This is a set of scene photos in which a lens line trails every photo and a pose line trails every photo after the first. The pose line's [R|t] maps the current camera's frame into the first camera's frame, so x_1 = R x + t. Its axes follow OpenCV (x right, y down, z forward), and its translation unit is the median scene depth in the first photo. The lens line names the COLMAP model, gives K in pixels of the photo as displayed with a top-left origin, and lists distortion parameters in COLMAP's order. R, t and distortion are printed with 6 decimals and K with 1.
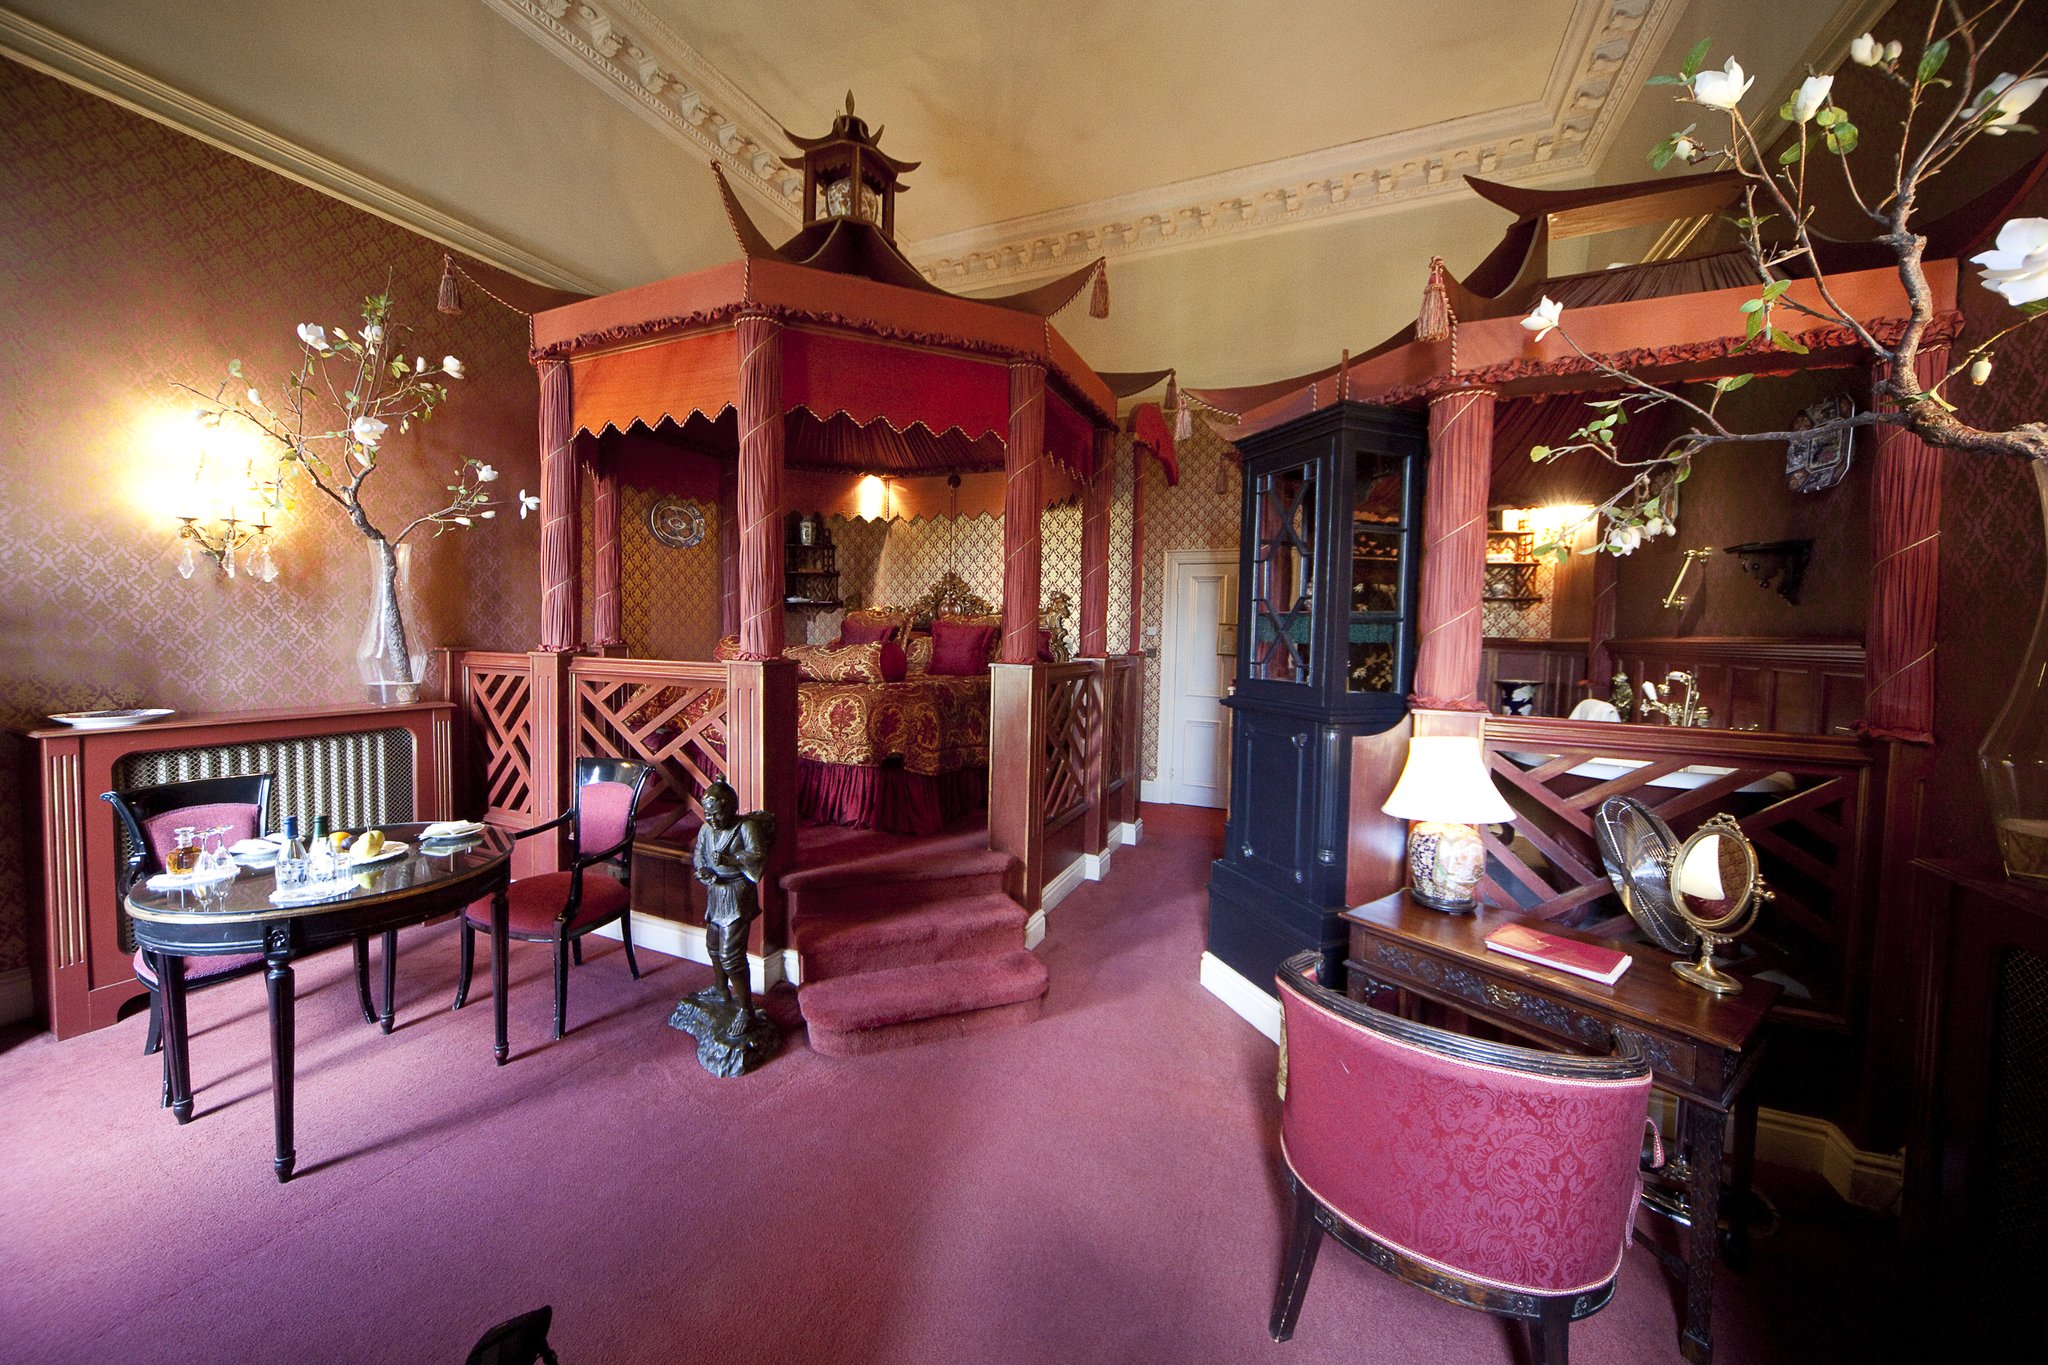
lens RADIAL K [[726.0, 0, 1026.5], [0, 726.0, 668.1], [0, 0, 1]] dist [-0.000214, 0.000010]
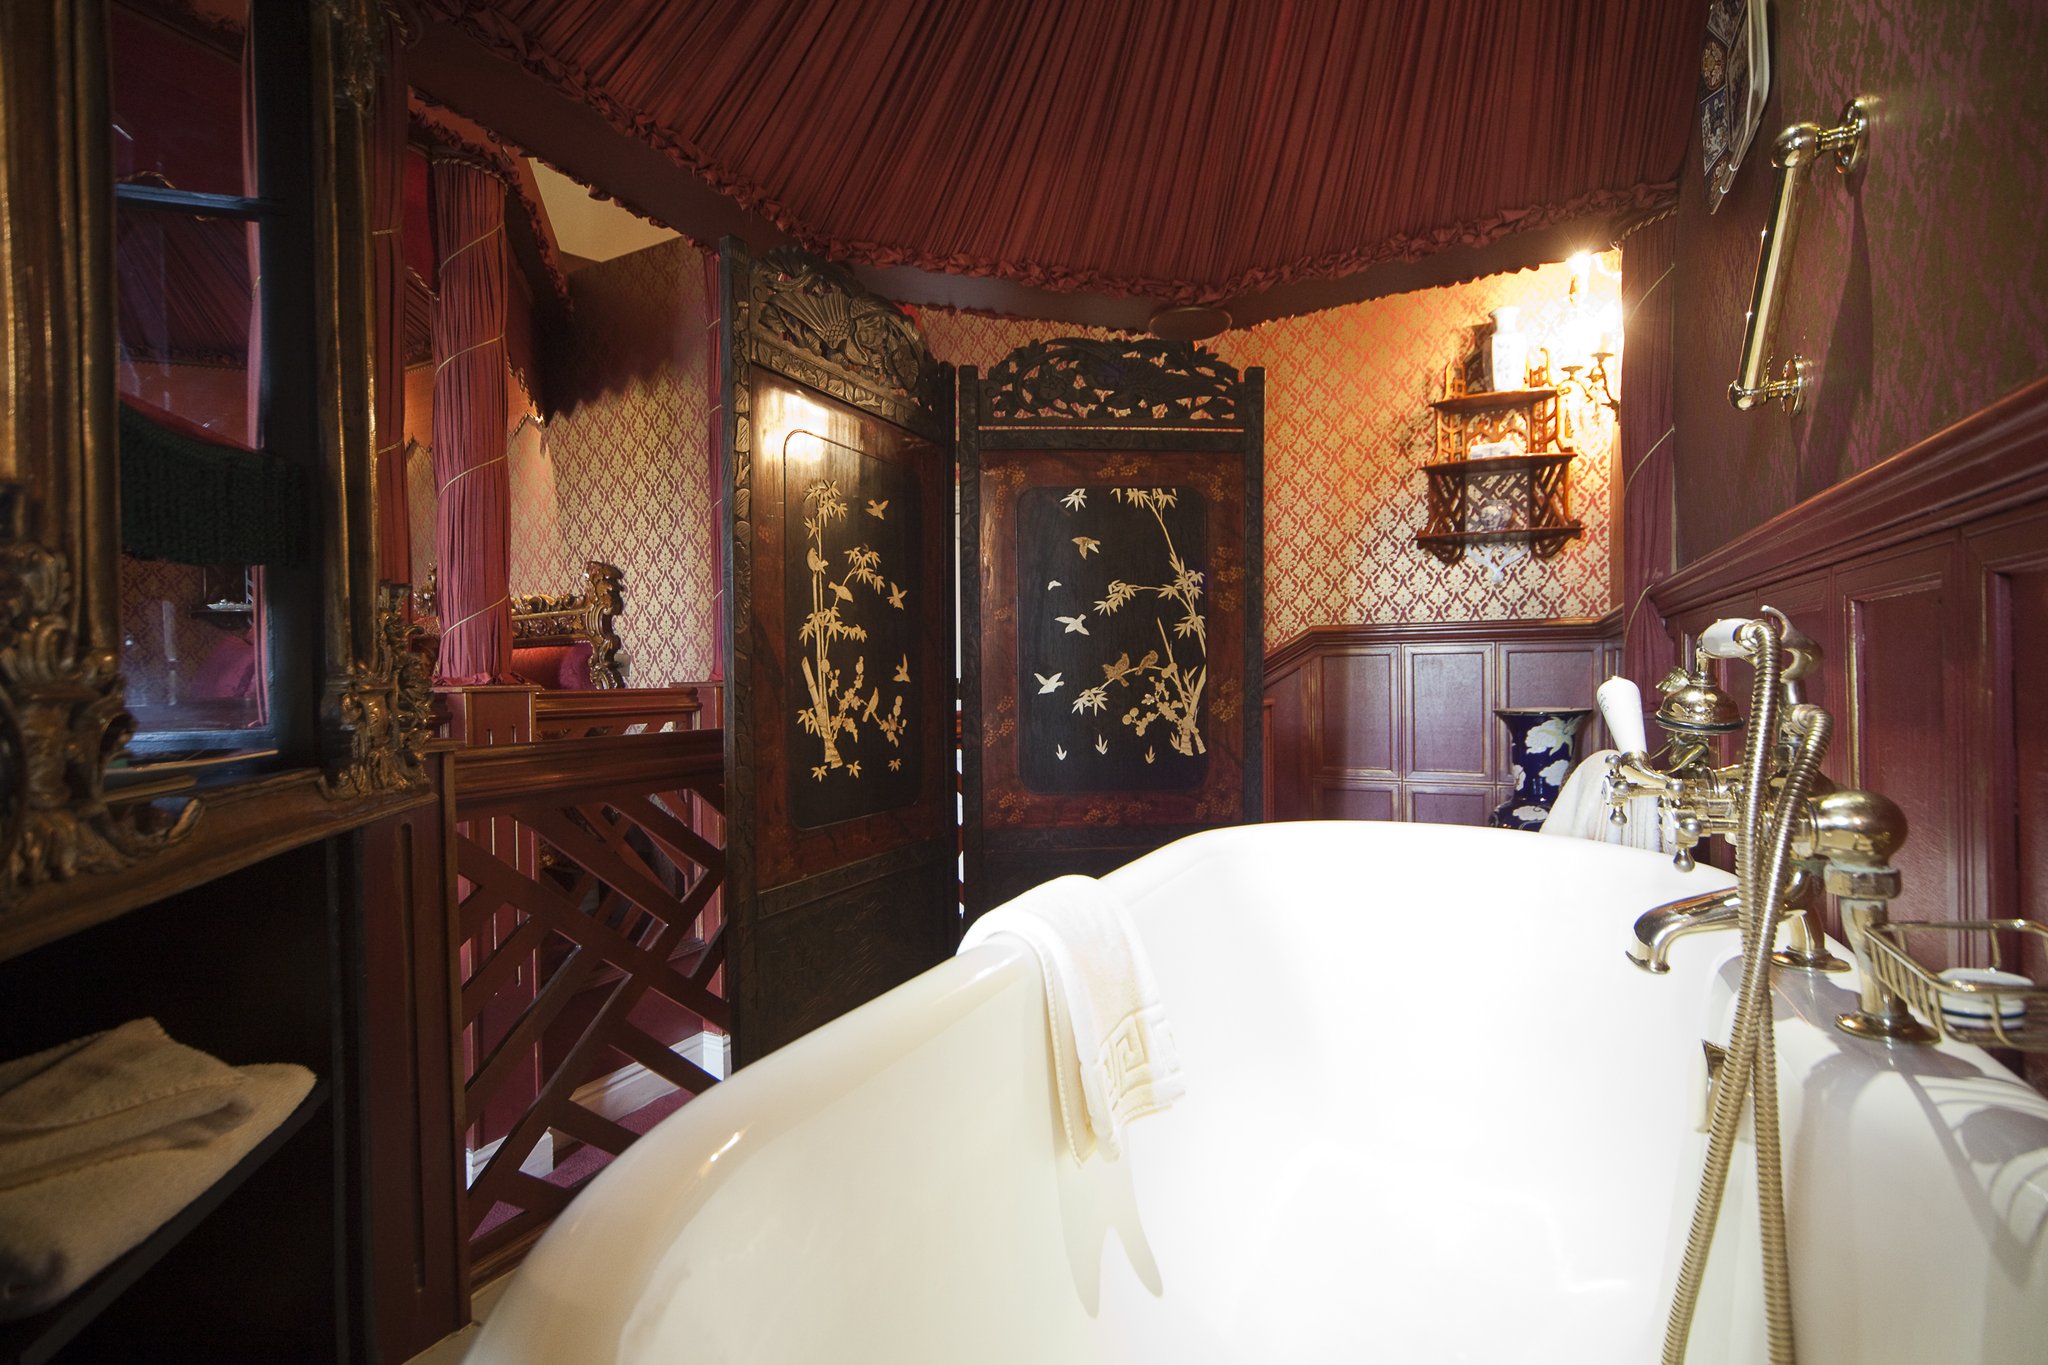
lens RADIAL K [[926.8, 0, 1022.4], [0, 926.8, 685.8], [0, 0, 1]] dist [-0.002417, -0.000126]
pose [[0.997439, -0.033701, -0.063088, 0.386770], [0.031280, 0.998751, -0.038971, 0.015322], [0.064322, 0.036898, 0.997247, 0.392600]]
